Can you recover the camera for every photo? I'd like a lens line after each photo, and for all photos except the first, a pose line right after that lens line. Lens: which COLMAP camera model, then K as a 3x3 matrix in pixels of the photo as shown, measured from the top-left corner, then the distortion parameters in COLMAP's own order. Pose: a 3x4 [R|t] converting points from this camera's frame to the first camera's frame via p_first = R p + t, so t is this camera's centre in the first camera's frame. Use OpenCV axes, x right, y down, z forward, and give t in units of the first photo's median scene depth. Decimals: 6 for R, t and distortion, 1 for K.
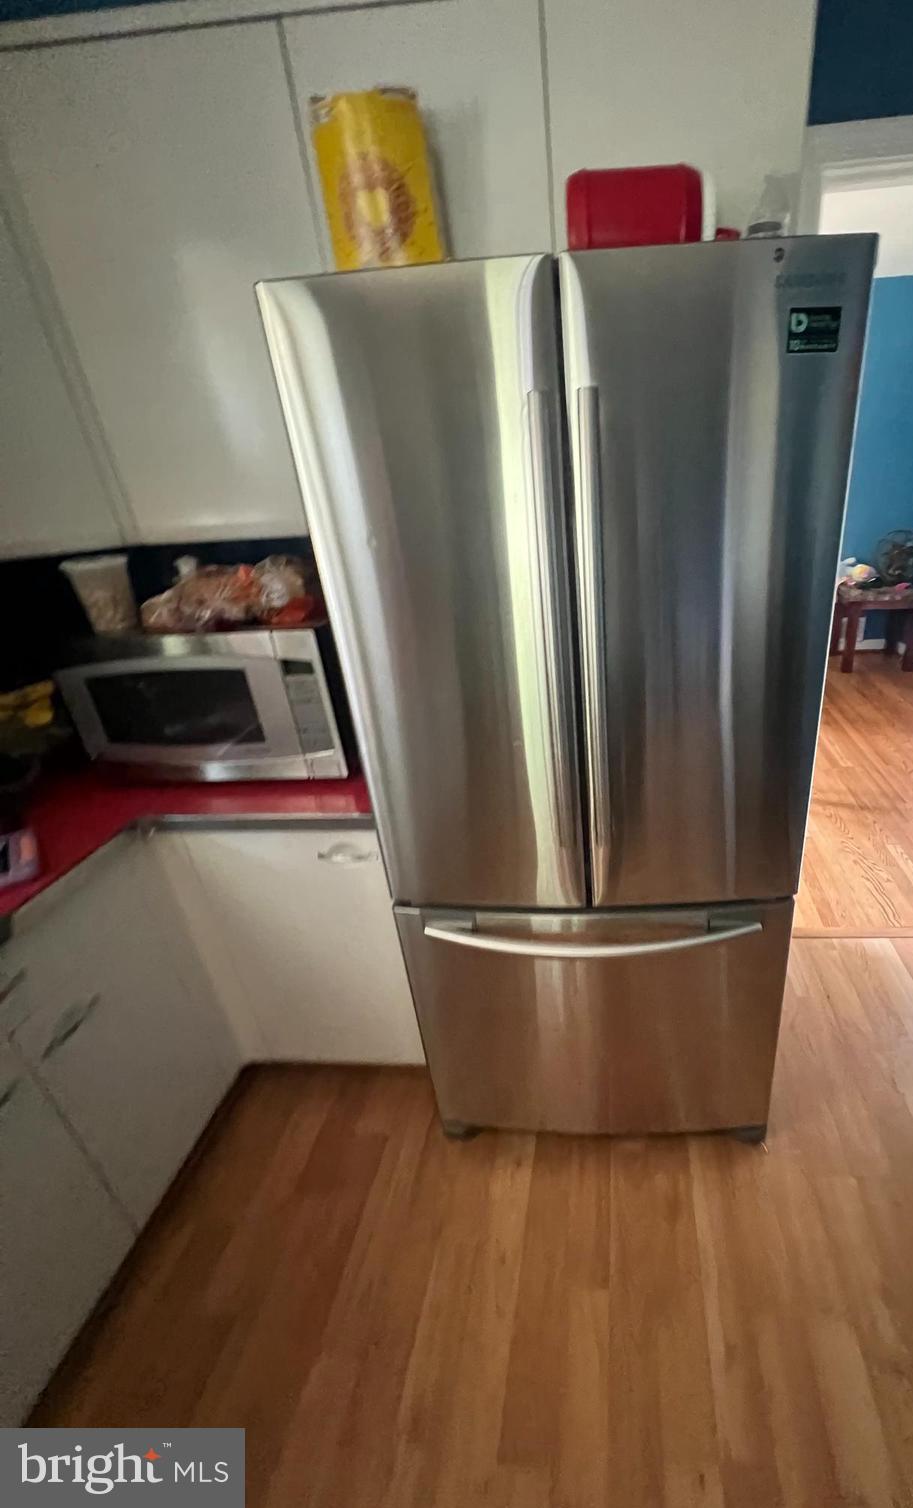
lens RADIAL K [[611.0, 0, 579.1], [0, 611.0, 764.6], [0, 0, 1]] dist [0.000847, 0.000048]
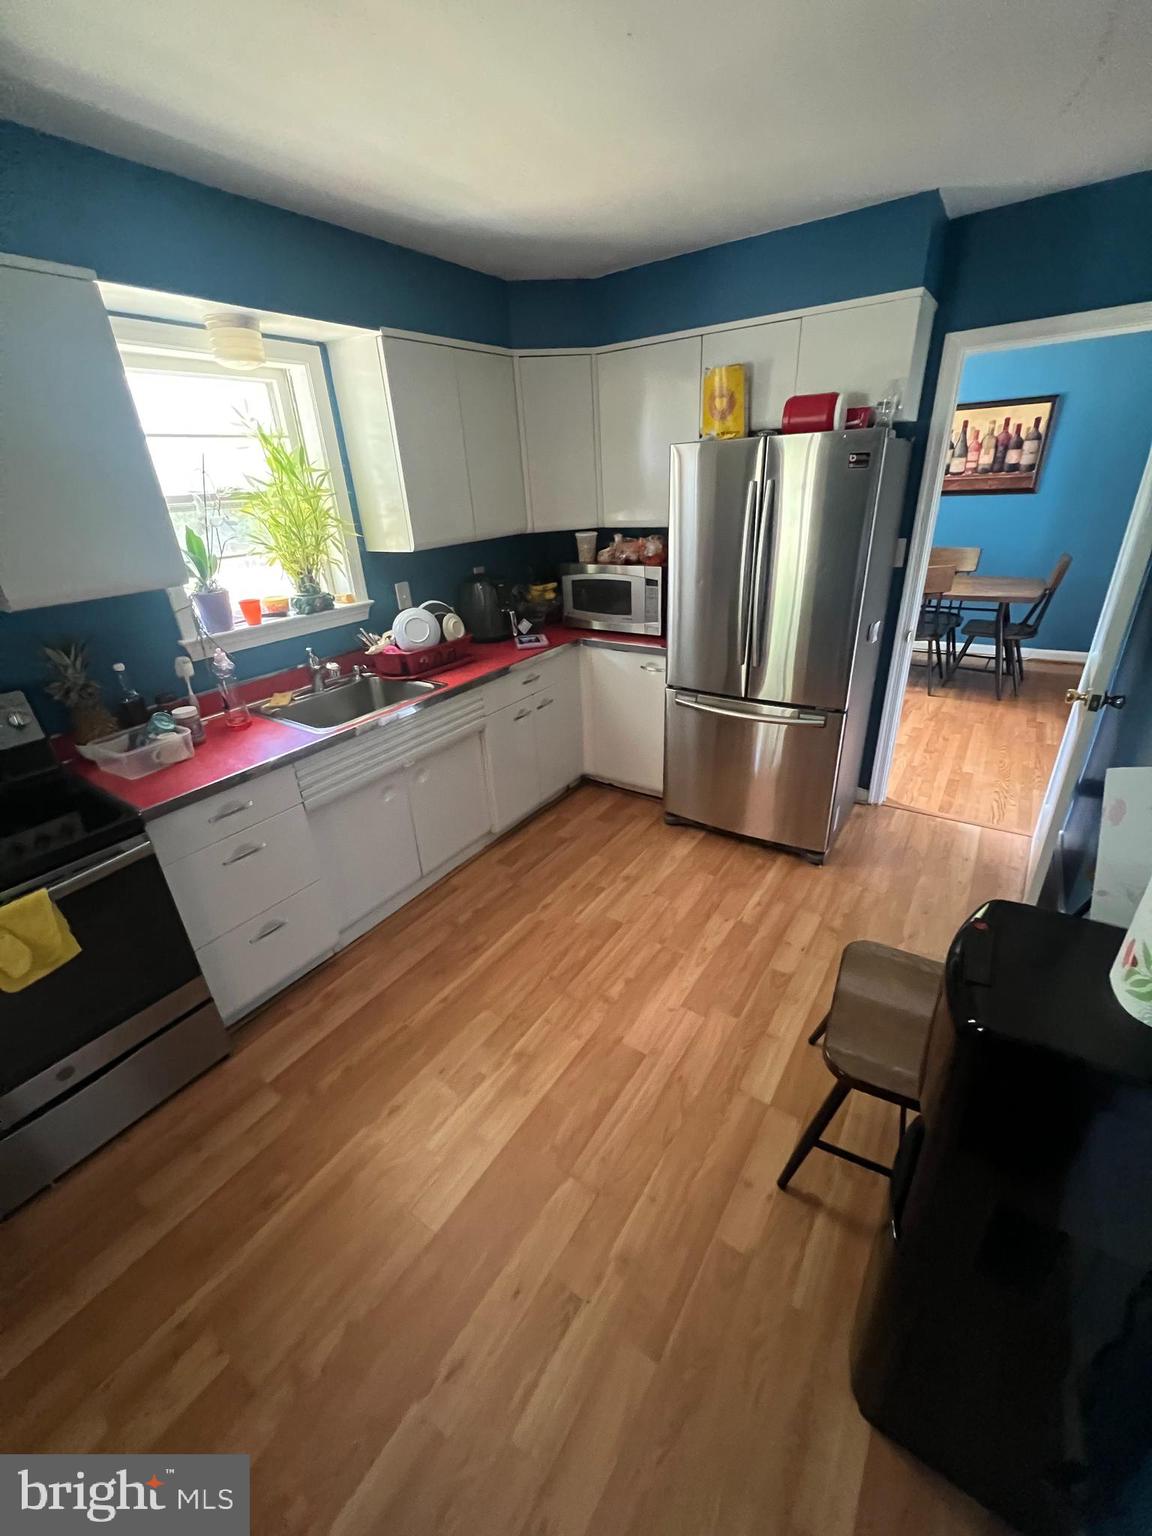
lens RADIAL K [[613.0, 0, 578.6], [0, 613.0, 761.7], [0, 0, 1]] dist [-0.000358, 0.001212]
pose [[0.856634, 0.226947, -0.463328, 0.519271], [-0.225791, 0.972397, 0.058840, 0.414003], [0.463892, 0.054211, 0.884231, -1.119184]]
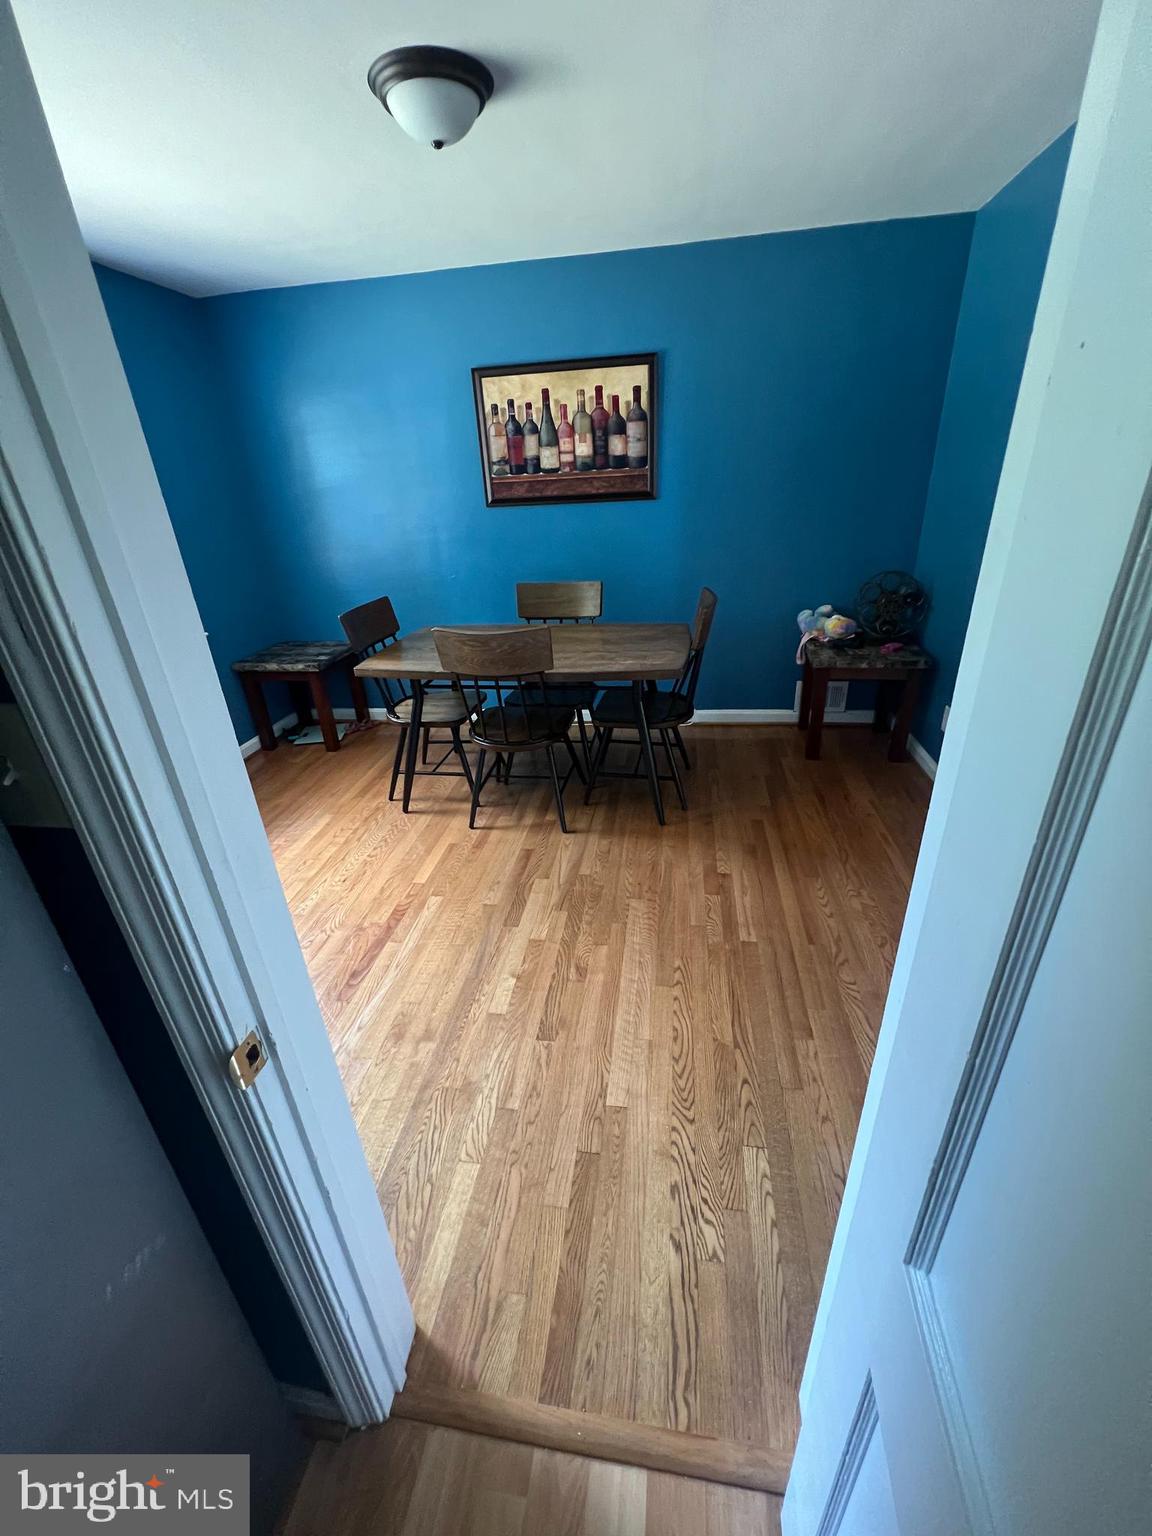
lens RADIAL K [[613.0, 0, 578.6], [0, 613.0, 761.7], [0, 0, 1]] dist [-0.000358, 0.001212]
pose [[0.995674, 0.045415, -0.081055, 0.734274], [-0.047076, 0.998716, -0.018701, -0.408628], [0.080102, 0.022436, 0.996534, 0.792865]]
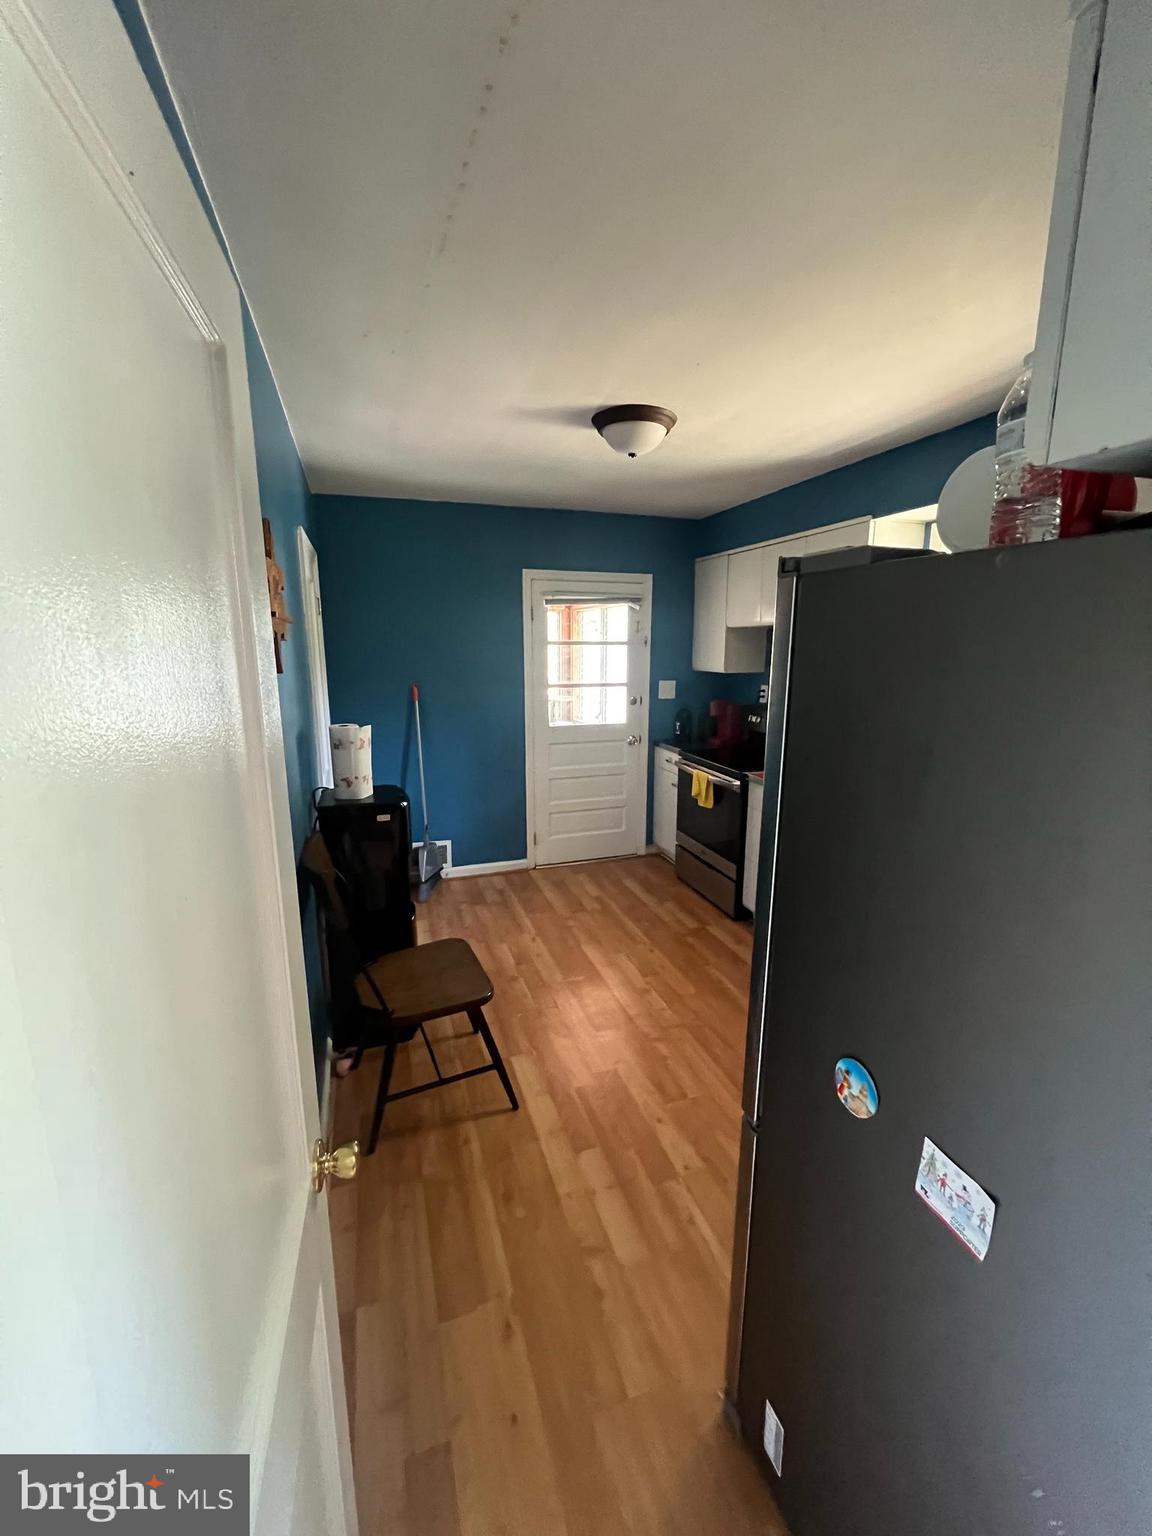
lens RADIAL K [[613.0, 0, 578.6], [0, 613.0, 761.7], [0, 0, 1]] dist [-0.000358, 0.001212]
pose [[-0.923229, 0.128539, -0.362113, 0.786782], [-0.123812, 0.792613, 0.597022, -0.701432], [0.363756, 0.596022, -0.715849, 1.131795]]
